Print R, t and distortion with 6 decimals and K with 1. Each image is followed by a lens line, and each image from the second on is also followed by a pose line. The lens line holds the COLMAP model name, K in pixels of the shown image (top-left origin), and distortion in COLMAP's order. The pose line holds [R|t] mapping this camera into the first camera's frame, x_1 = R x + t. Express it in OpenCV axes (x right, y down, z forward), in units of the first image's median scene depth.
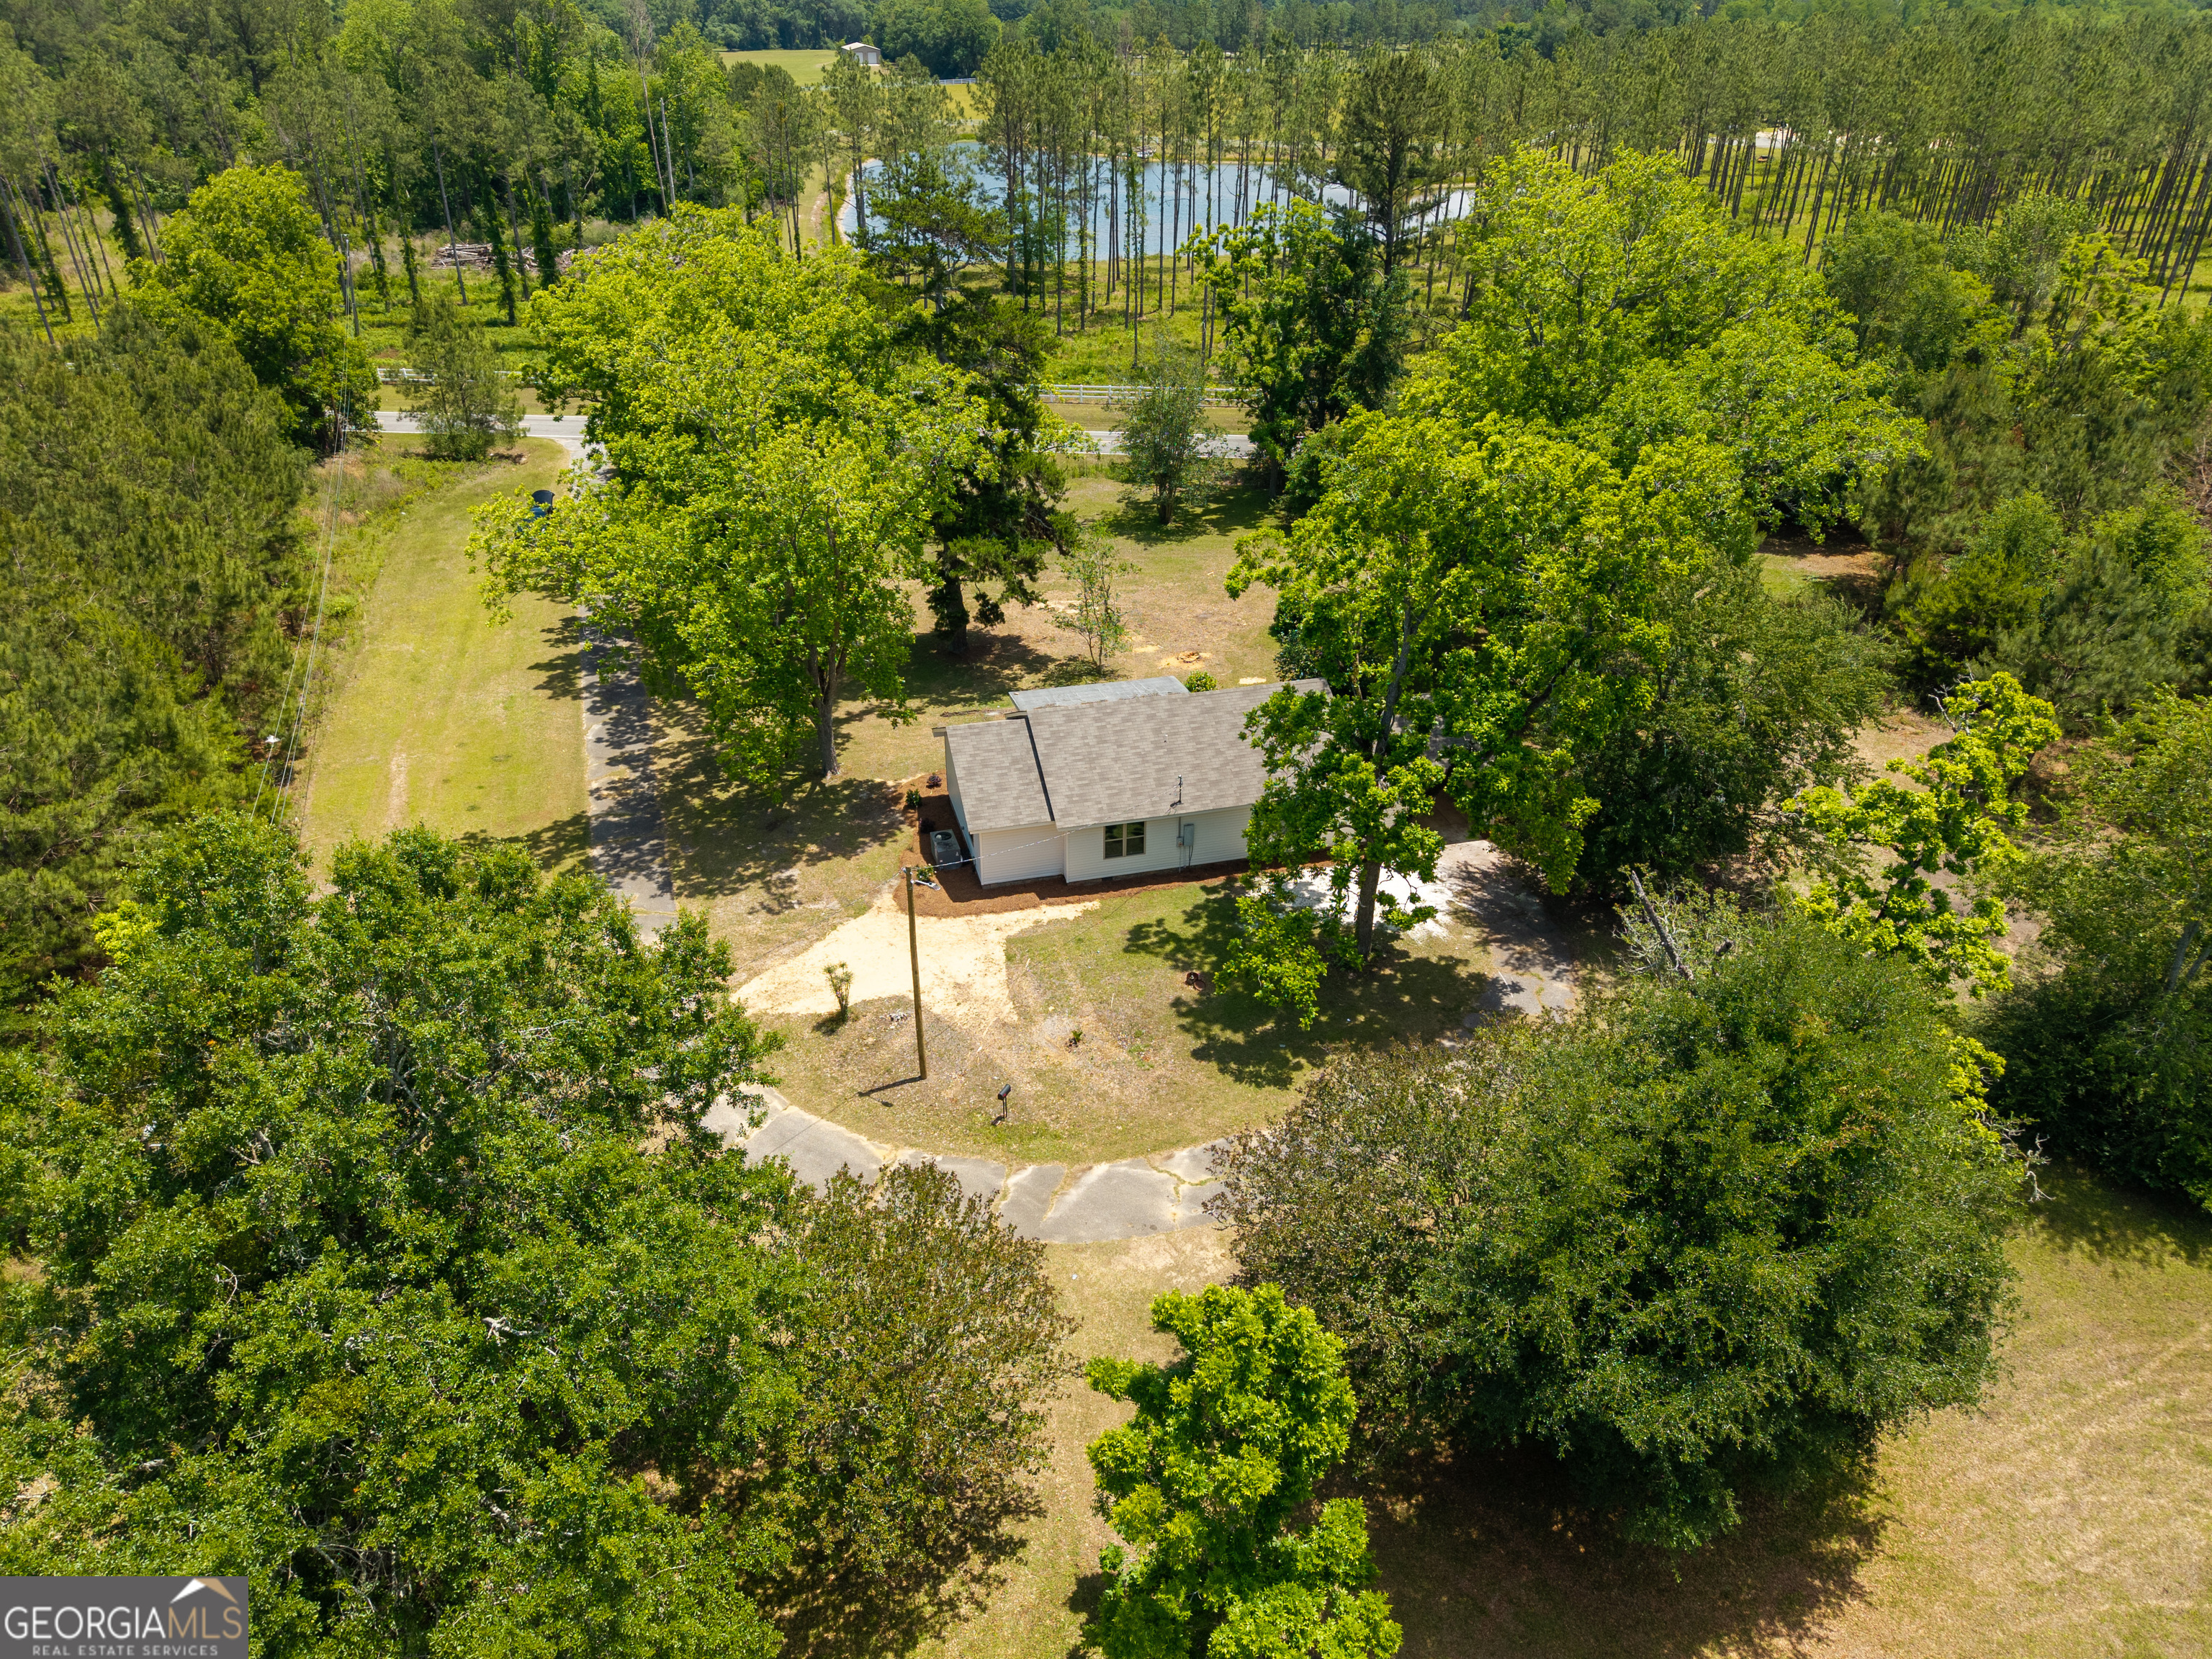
lens RADIAL K [[1581.0, 0, 1141.6], [0, 1581.0, 837.3], [0, 0, 1]] dist [0.058465, -0.068745]
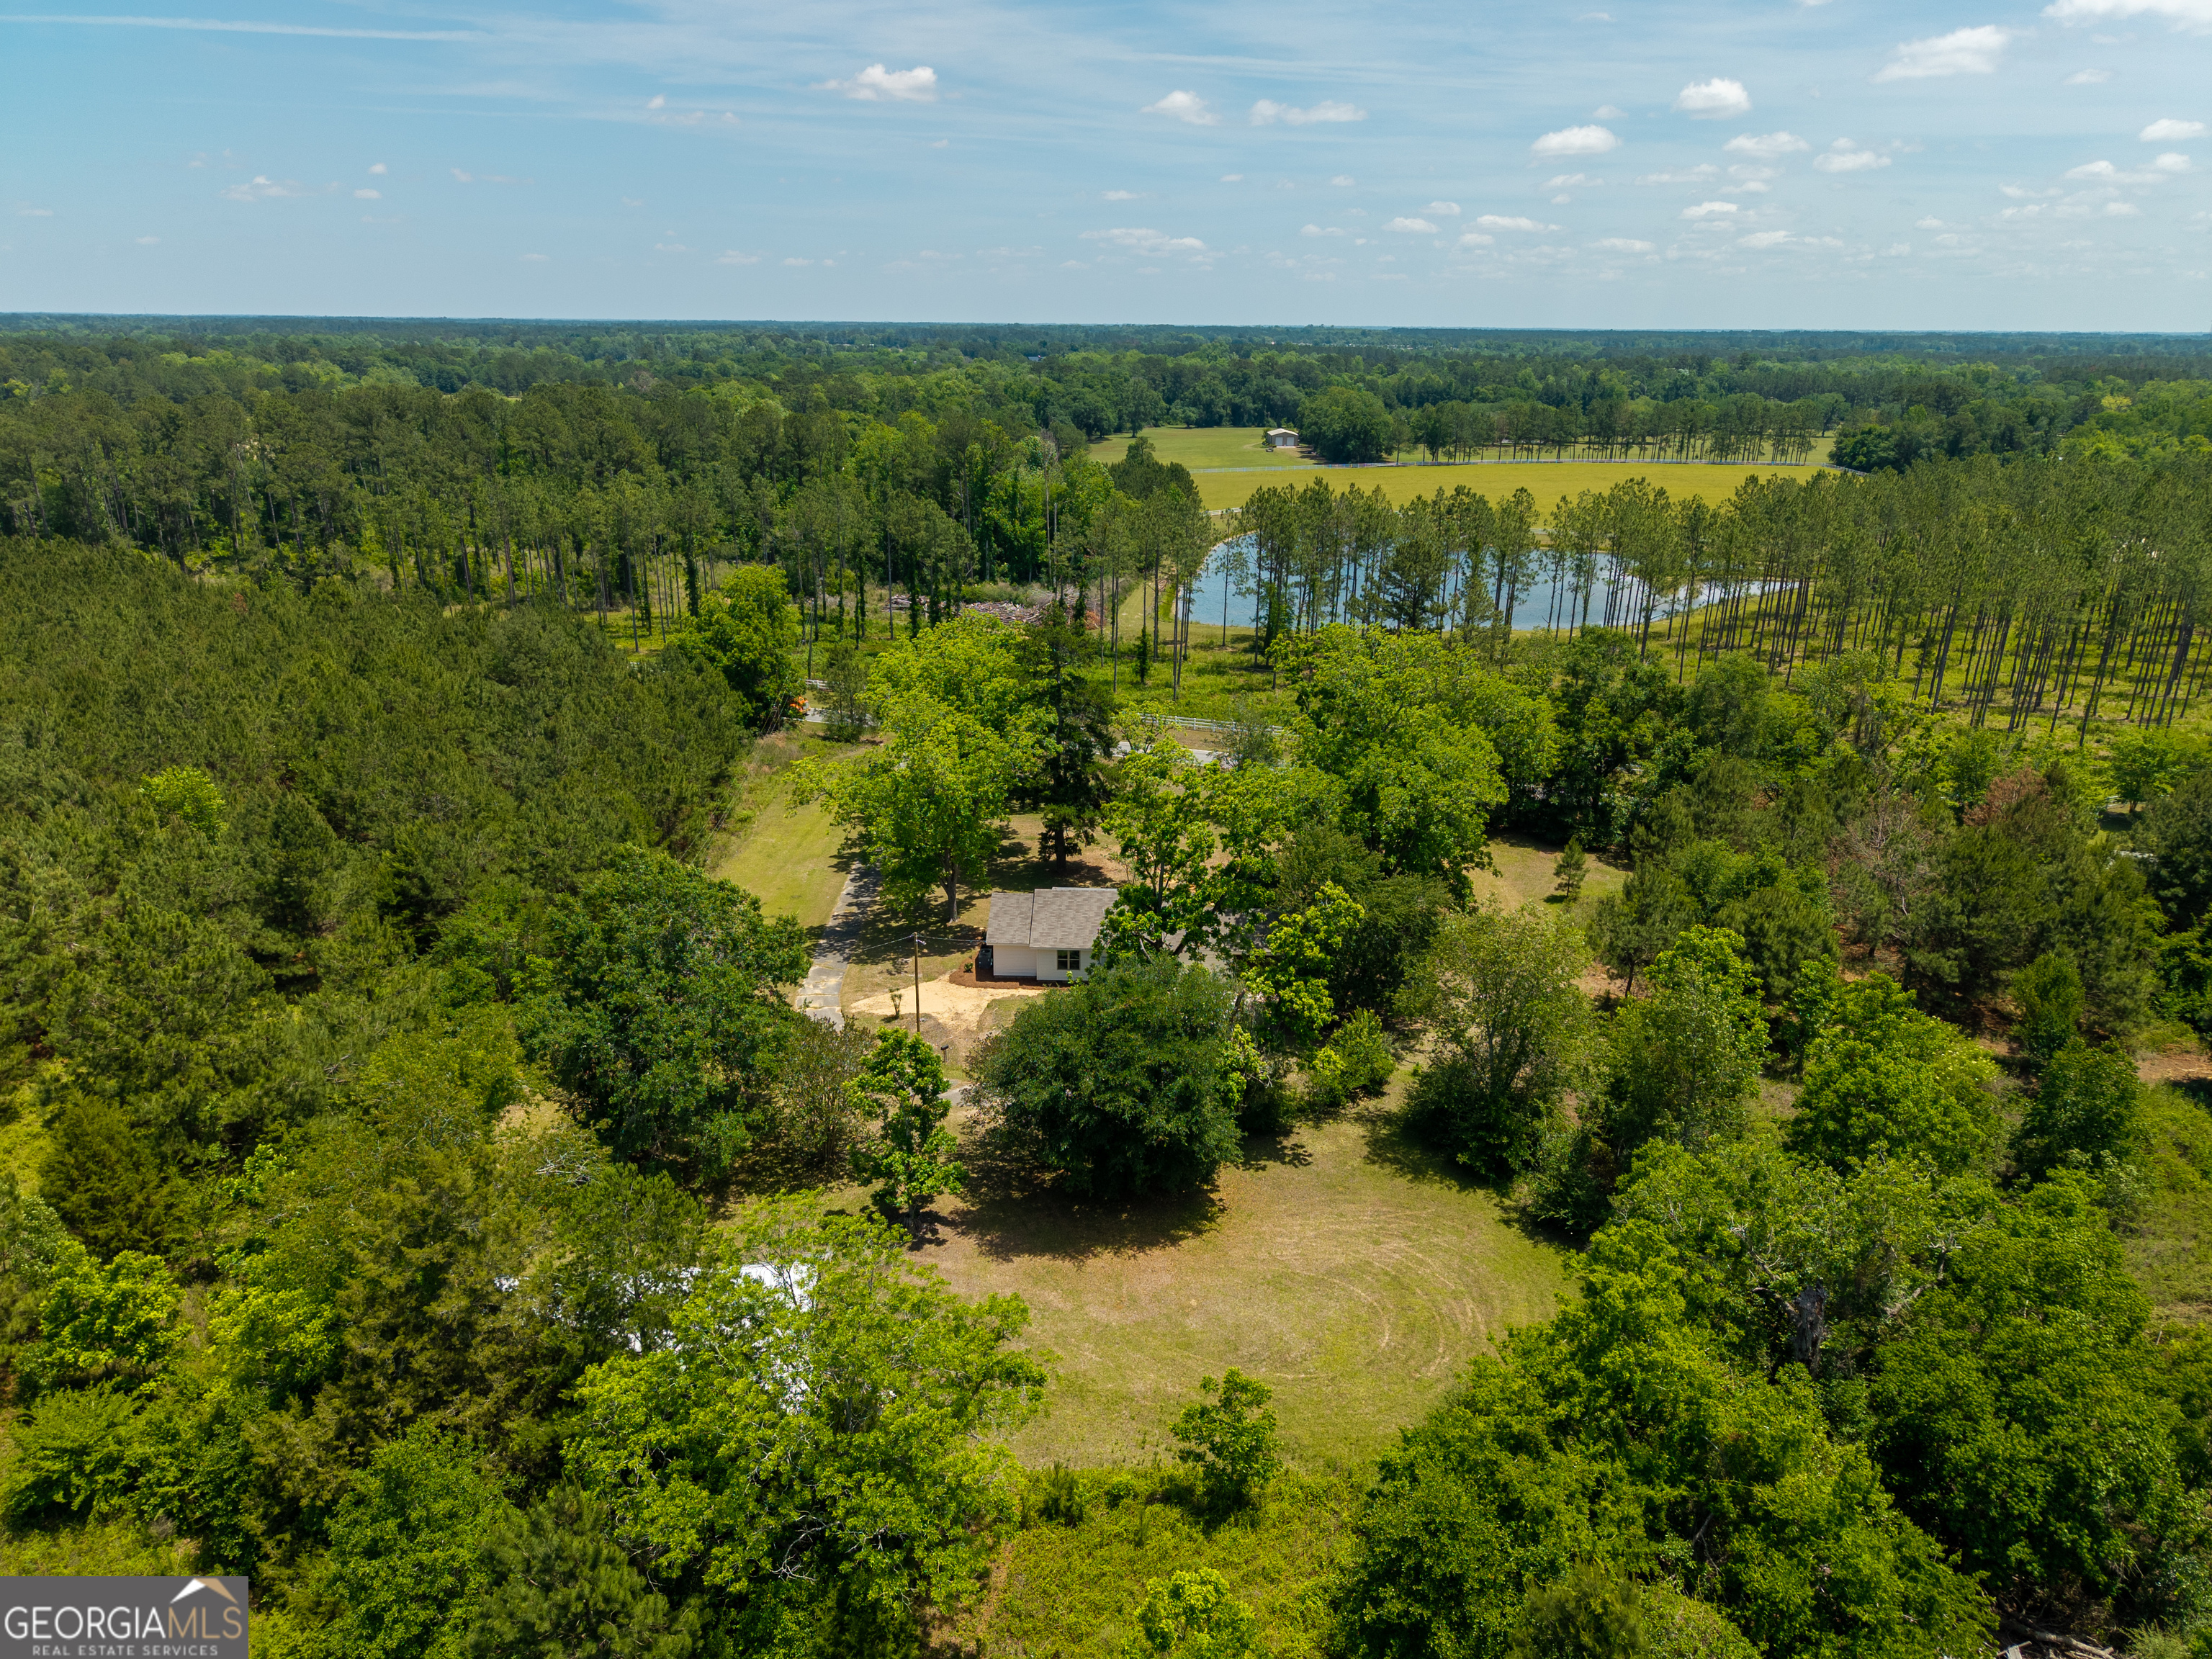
lens RADIAL K [[1581.0, 0, 1141.6], [0, 1581.0, 837.3], [0, 0, 1]] dist [0.058465, -0.068745]
pose [[0.959808, 0.094710, -0.264194, 0.425296], [-0.142899, 0.975100, -0.169585, 0.126395], [0.241554, 0.200523, 0.949443, -0.618525]]
